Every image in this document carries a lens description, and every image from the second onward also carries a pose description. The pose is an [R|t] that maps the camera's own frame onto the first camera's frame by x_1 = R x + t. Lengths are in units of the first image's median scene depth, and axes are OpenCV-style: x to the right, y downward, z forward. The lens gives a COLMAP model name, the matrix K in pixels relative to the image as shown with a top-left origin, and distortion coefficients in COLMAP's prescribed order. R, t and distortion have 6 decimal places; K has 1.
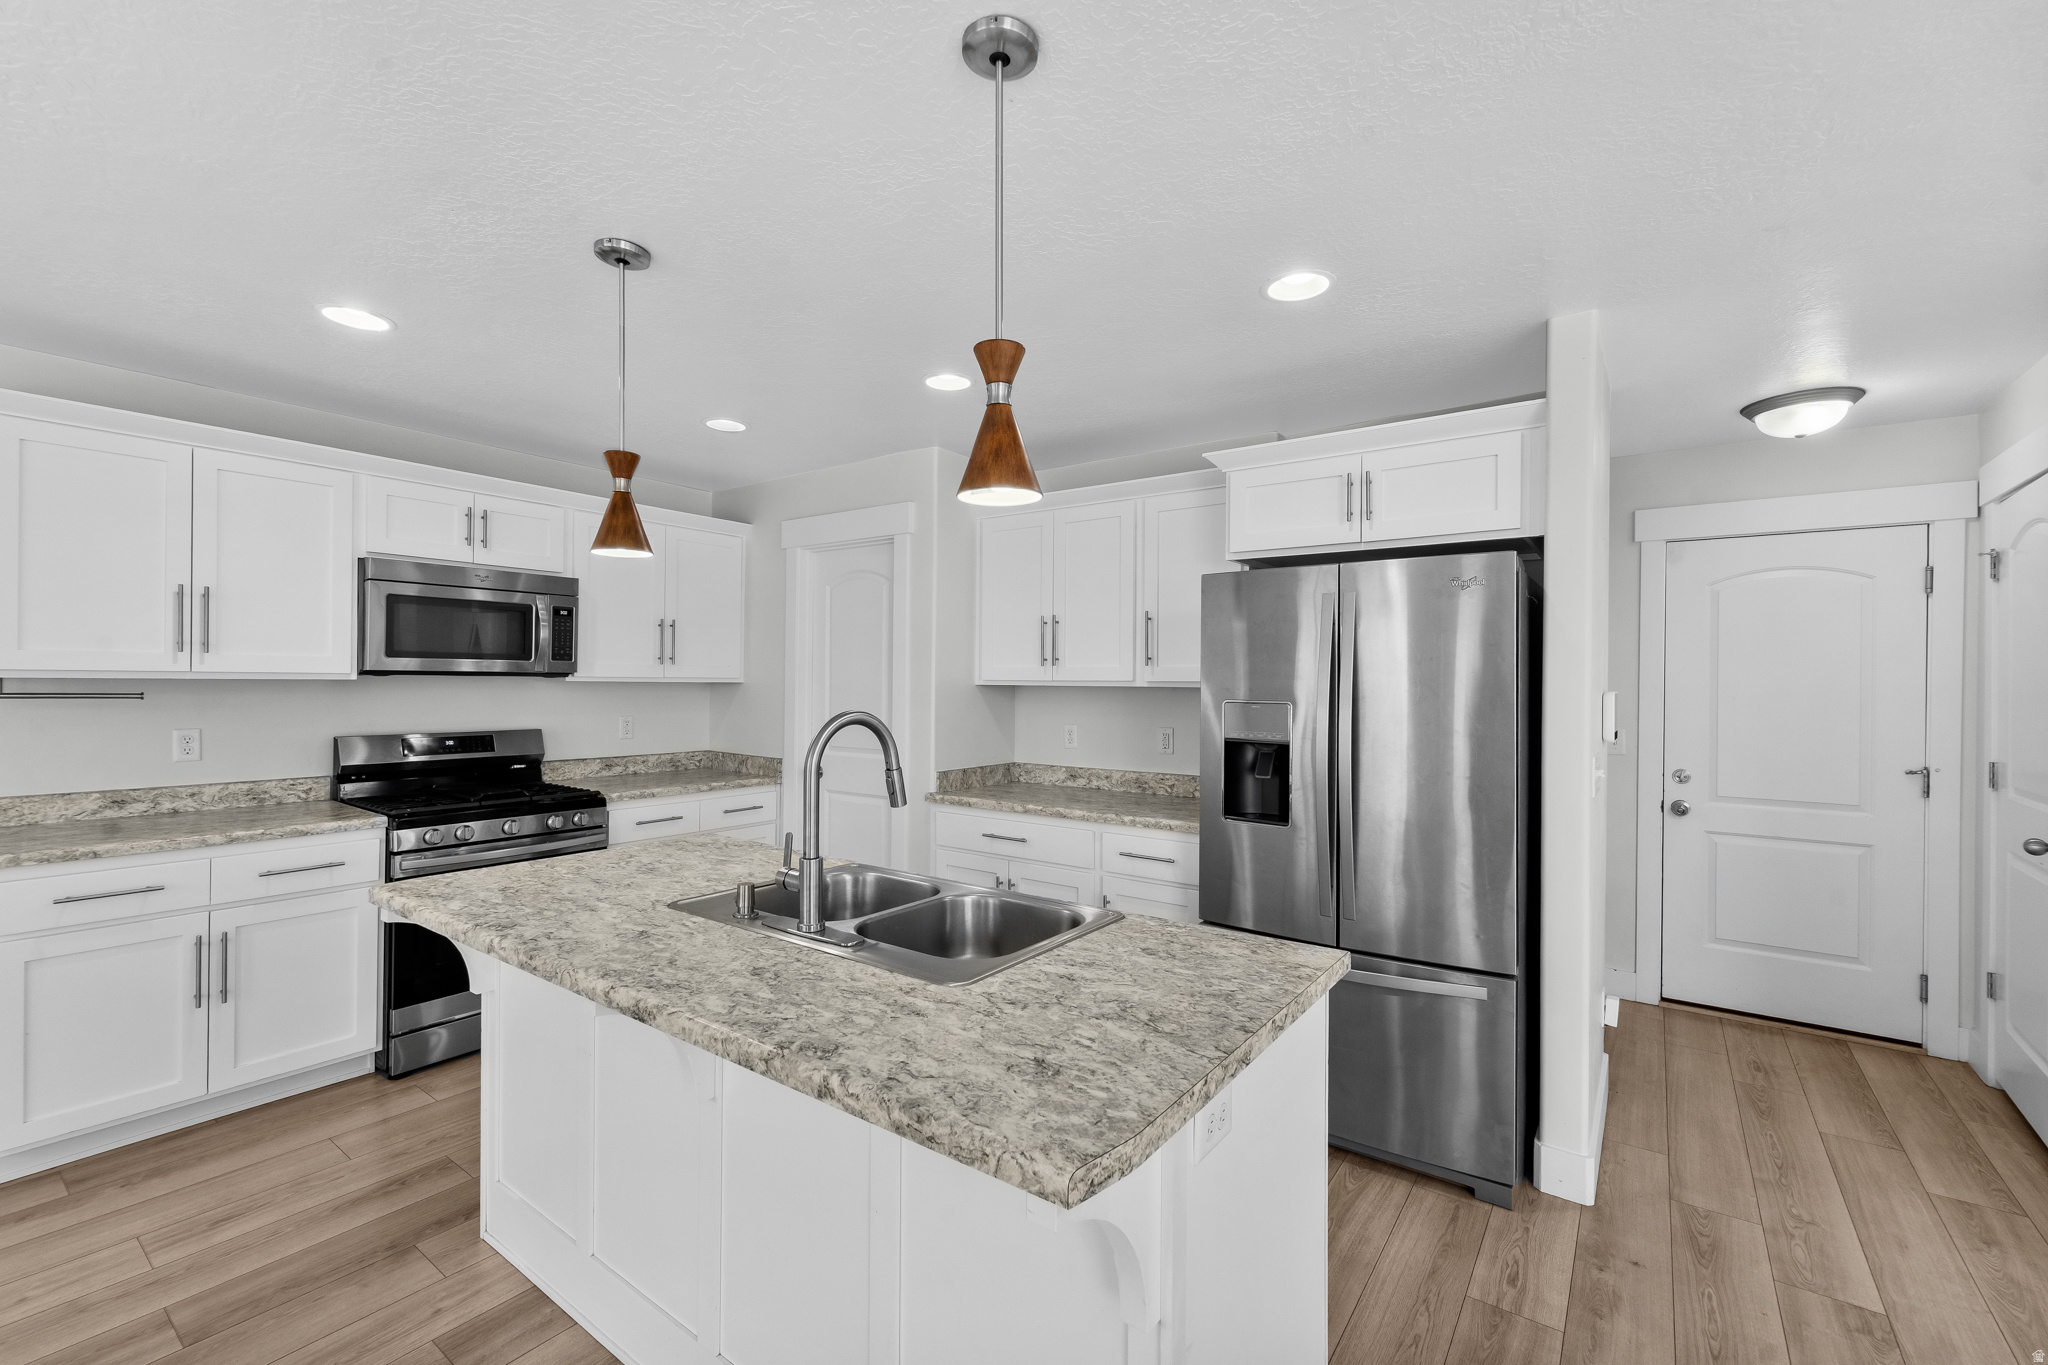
lens RADIAL K [[863.8, 0, 1035.2], [0, 863.8, 682.4], [0, 0, 1]] dist [0.003174, -0.001640]
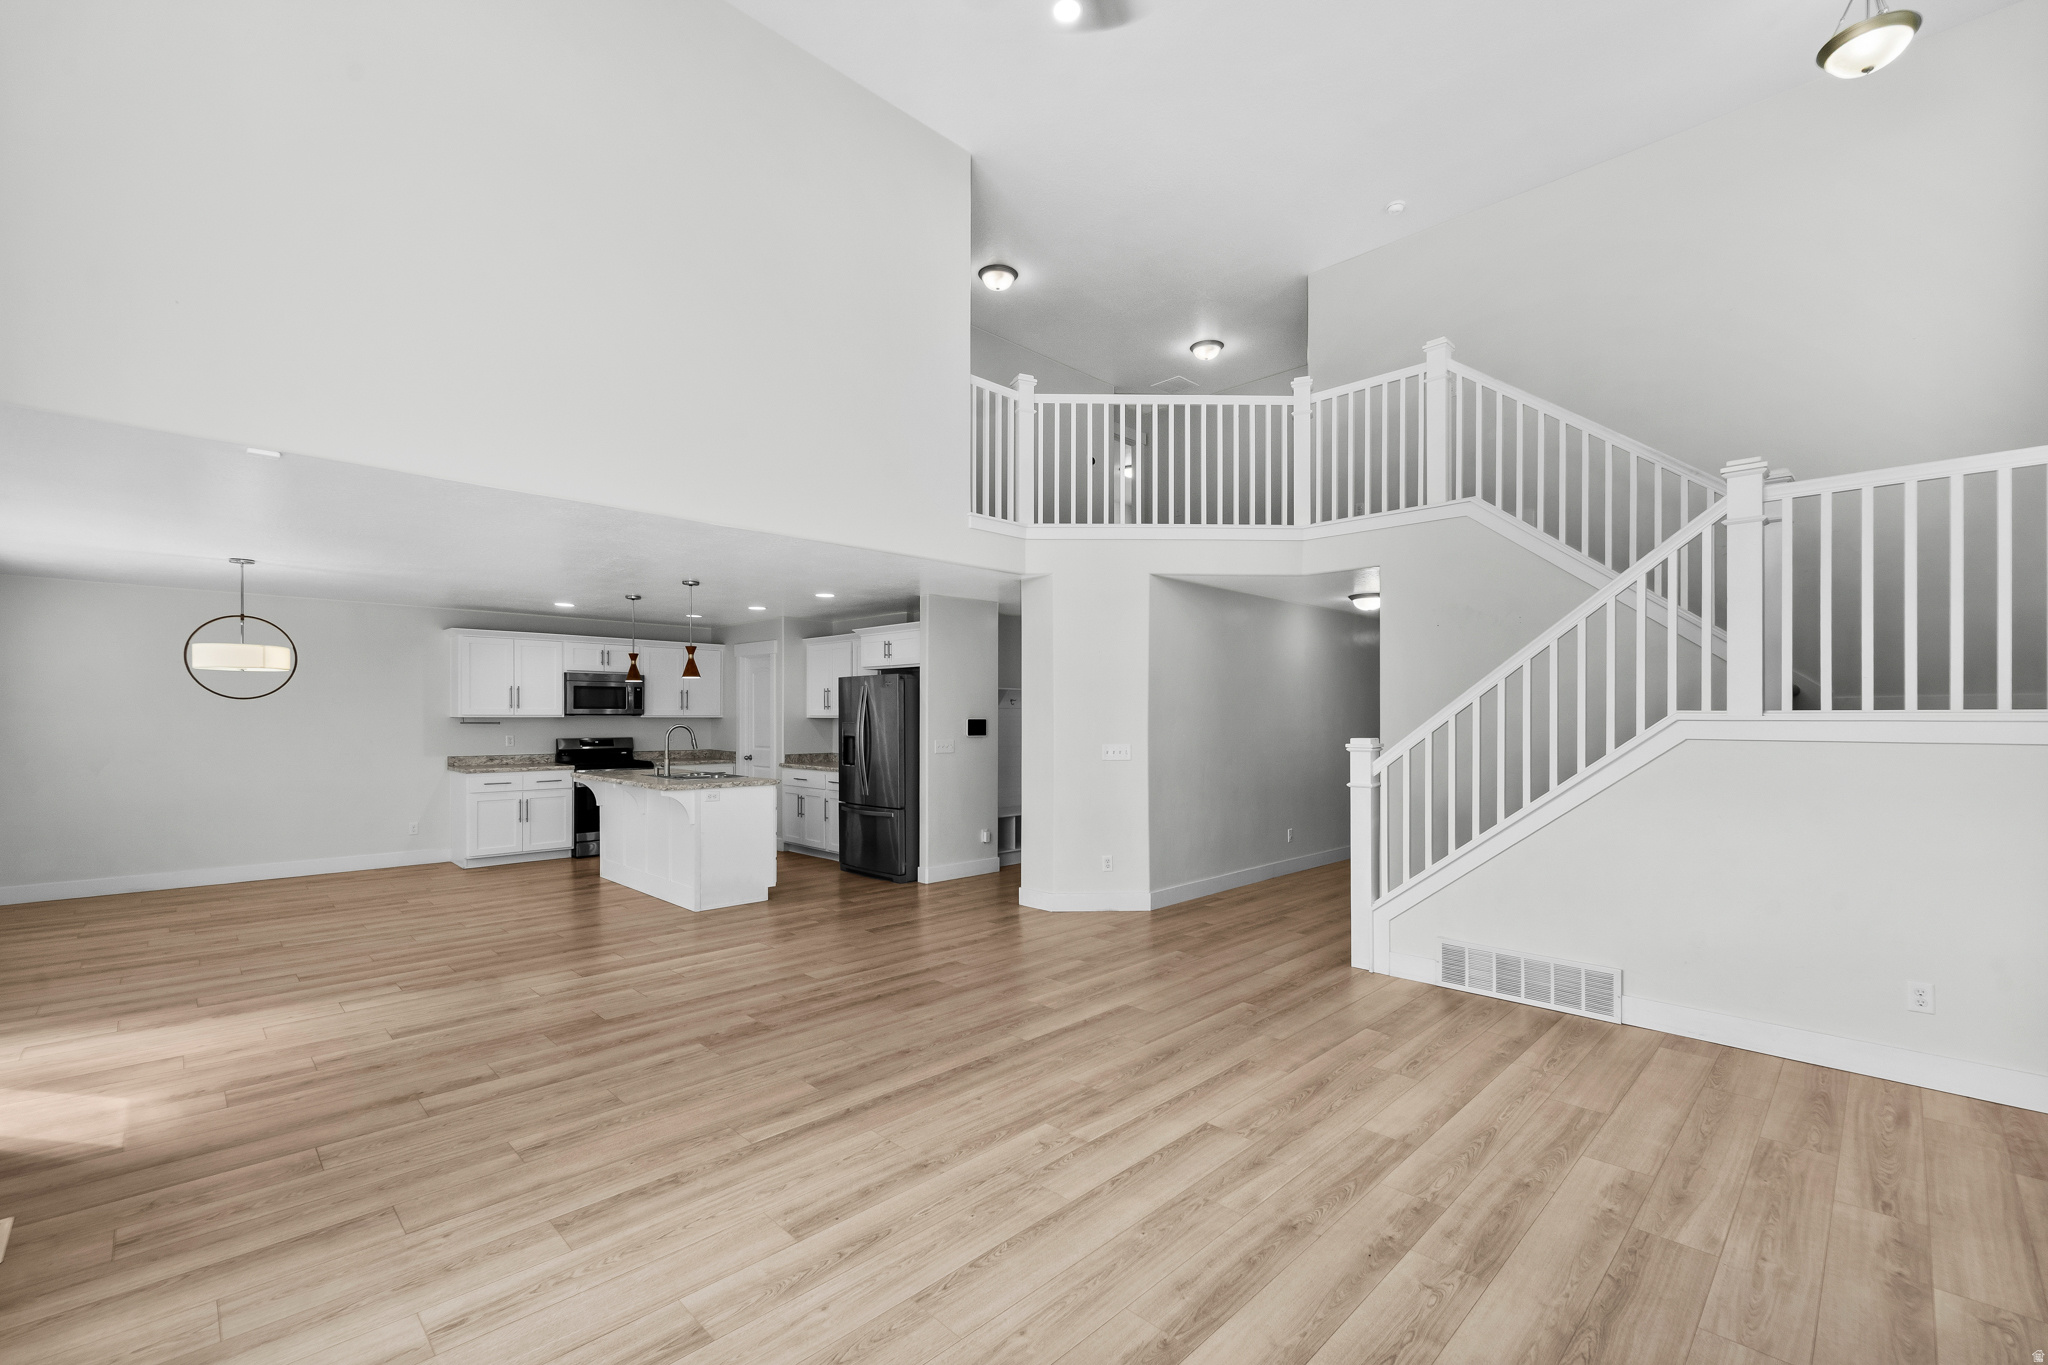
lens RADIAL K [[863.8, 0, 1040.1], [0, 863.8, 720.7], [0, 0, 1]] dist [0.003174, -0.001640]
pose [[0.988971, -0.006672, -0.147960, 1.084439], [0.007334, 0.999965, 0.003932, 0.007900], [0.147929, -0.004974, 0.988986, -1.448243]]
